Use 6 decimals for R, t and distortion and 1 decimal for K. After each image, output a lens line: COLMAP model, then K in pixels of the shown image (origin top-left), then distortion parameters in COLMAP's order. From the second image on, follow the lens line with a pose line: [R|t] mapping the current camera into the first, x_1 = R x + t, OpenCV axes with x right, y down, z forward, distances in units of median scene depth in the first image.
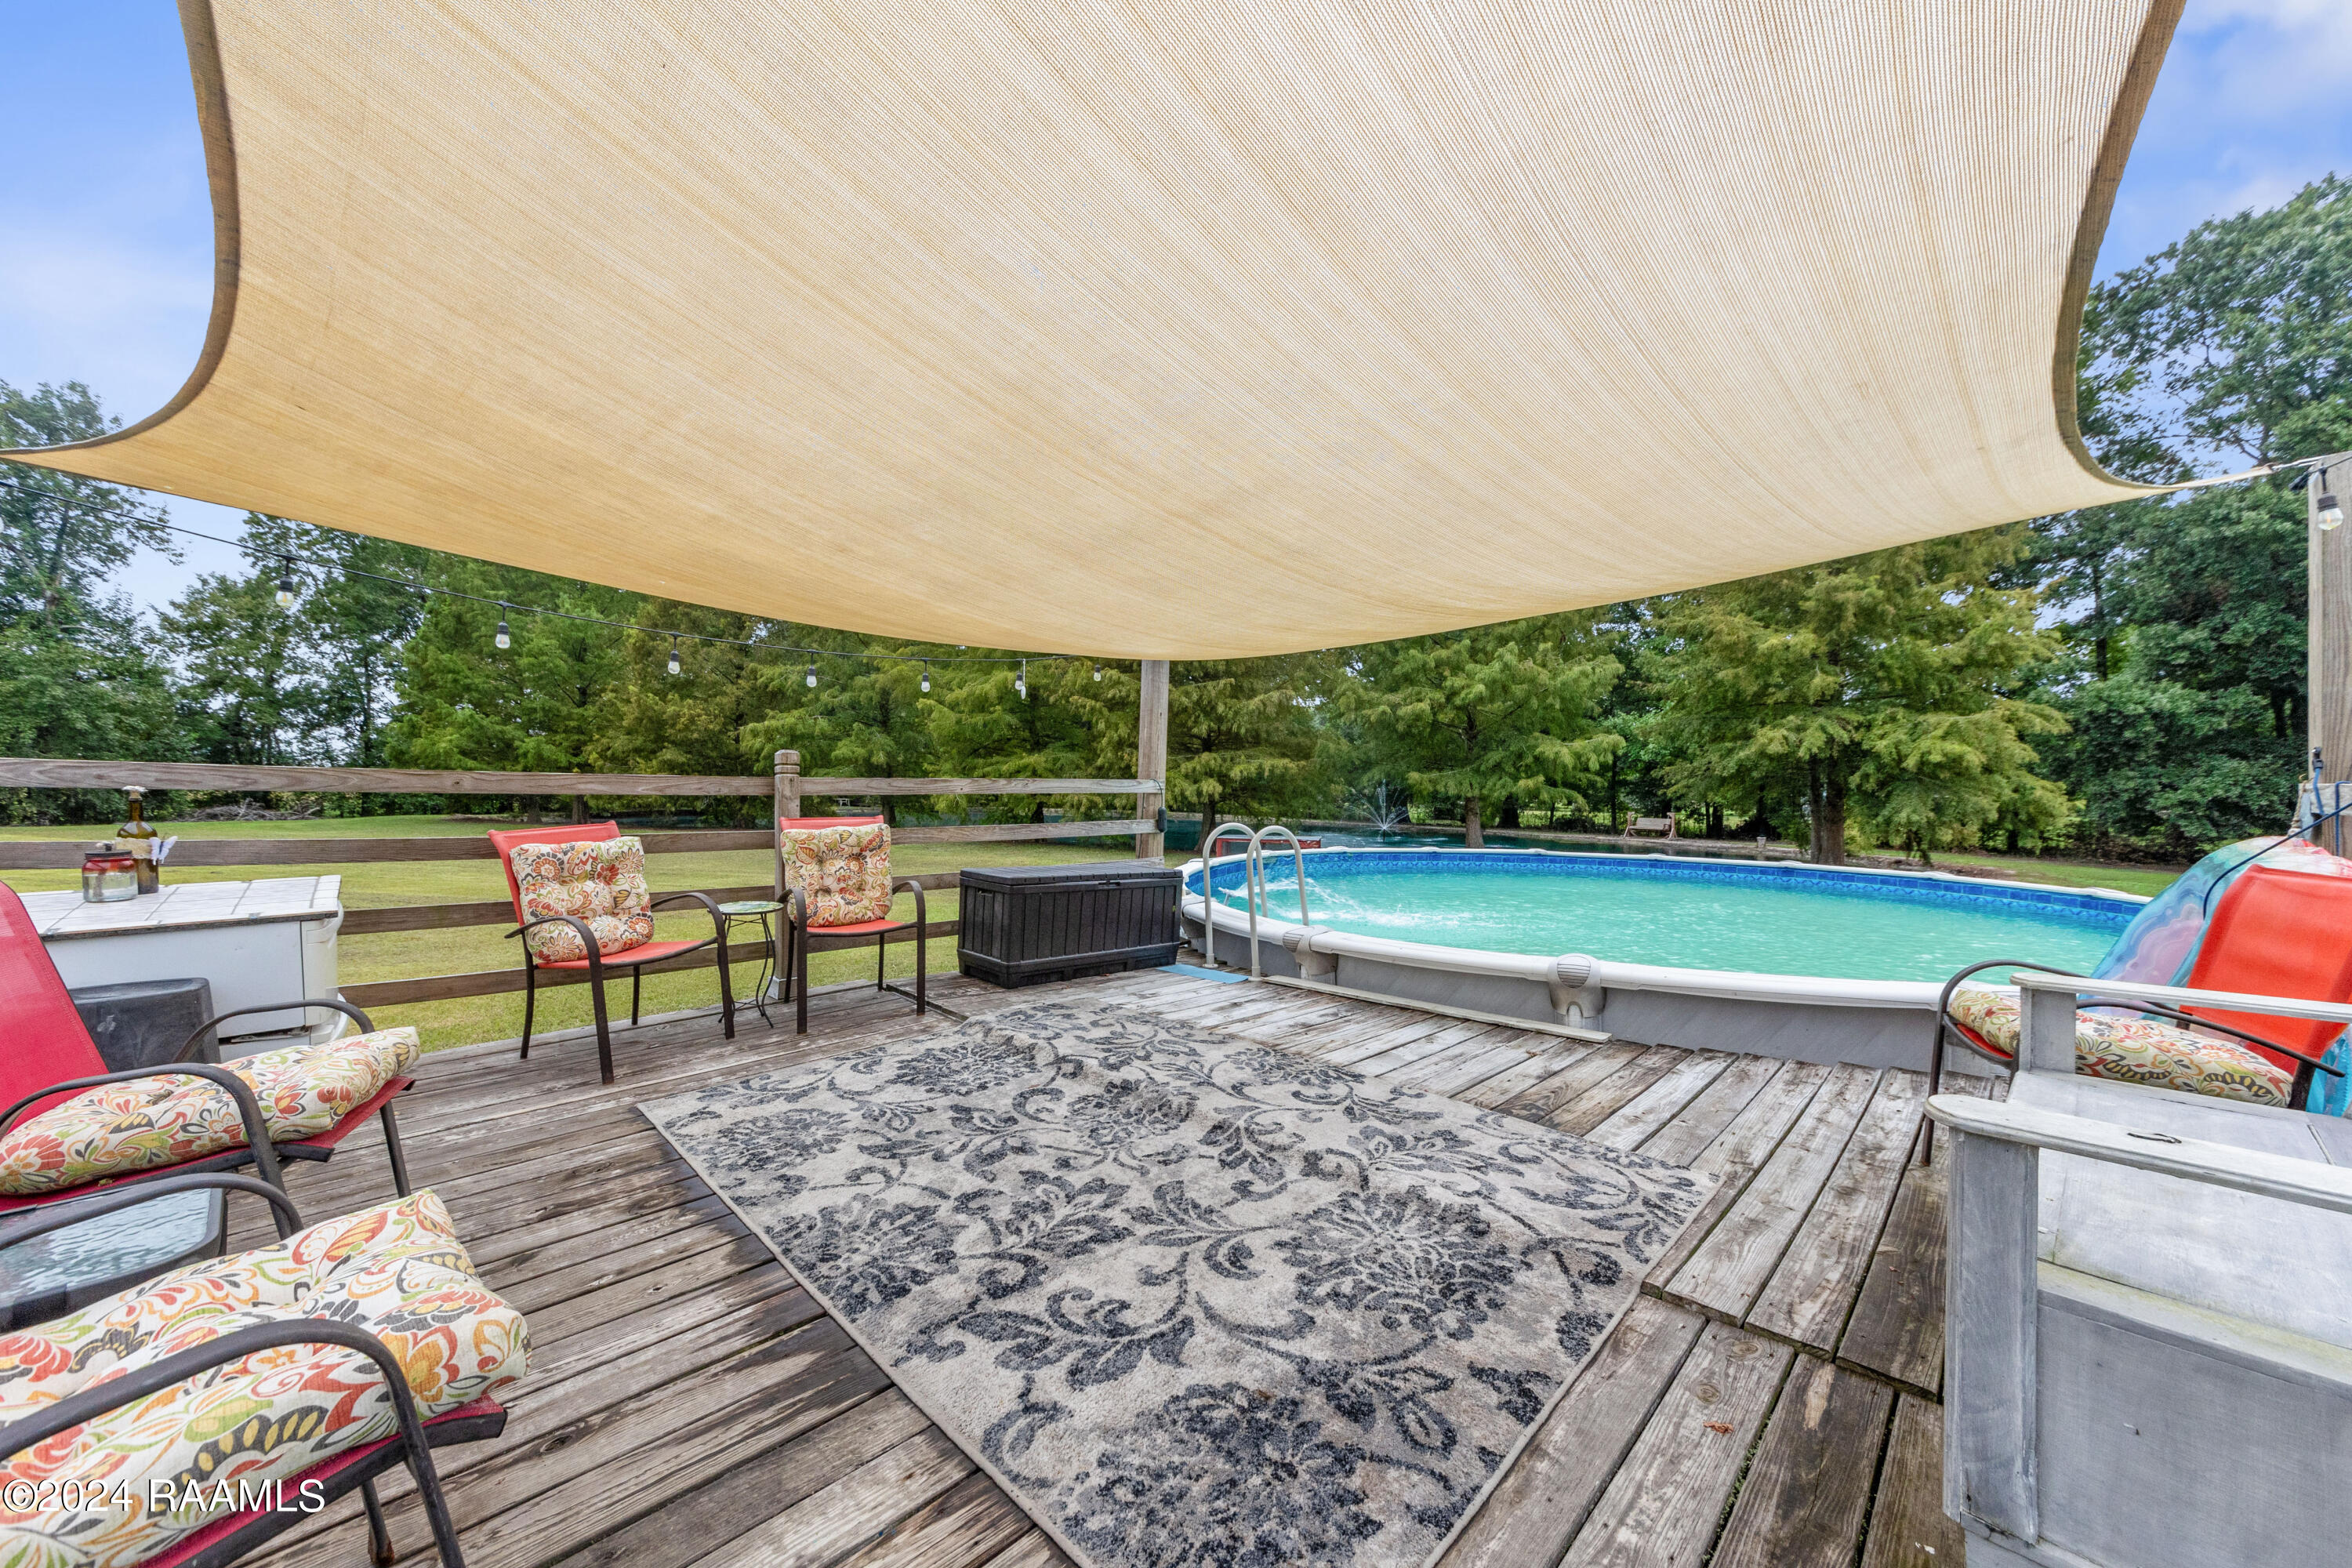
lens RADIAL K [[864.8, 0, 1187.0], [0, 864.8, 827.1], [0, 0, 1]] dist [-0.000027, 0.002835]
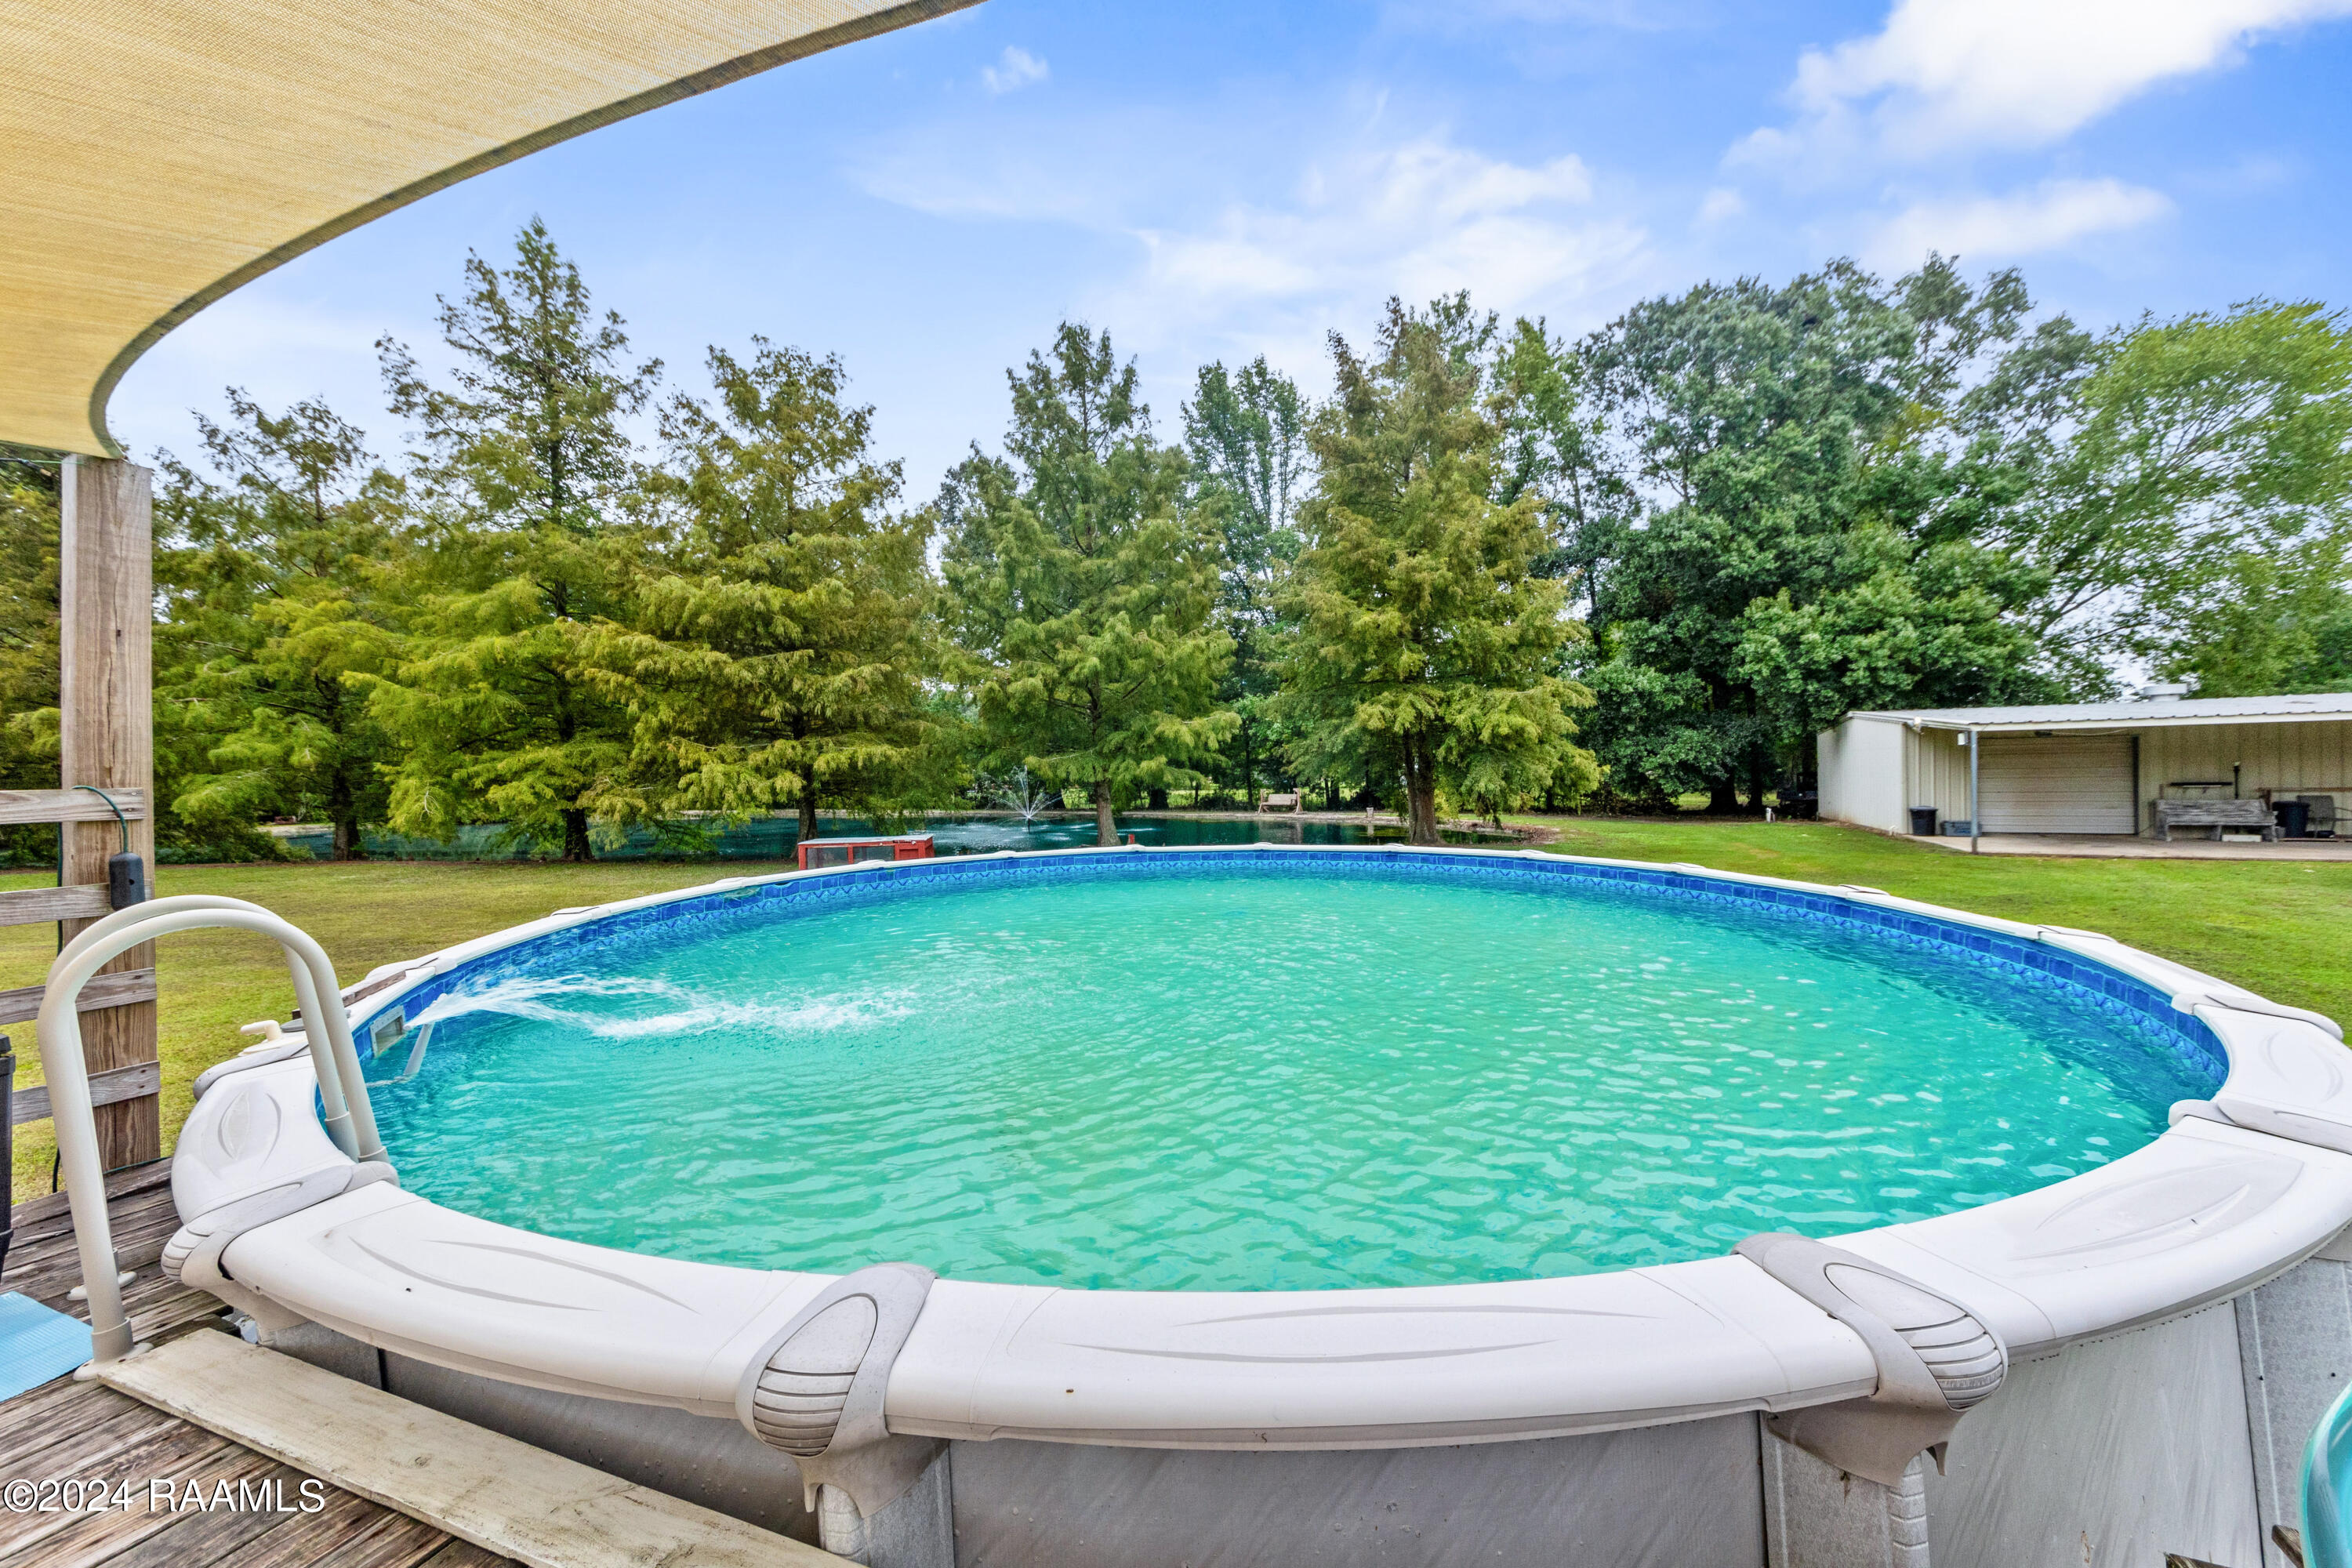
lens RADIAL K [[837.9, 0, 1174.0], [0, 837.9, 770.7], [0, 0, 1]] dist [0.002554, 0.000309]
pose [[0.936870, -0.032074, 0.348203, 0.102305], [0.049120, 0.997982, -0.040235, -0.007051], [-0.346210, 0.054799, 0.936555, 0.144967]]
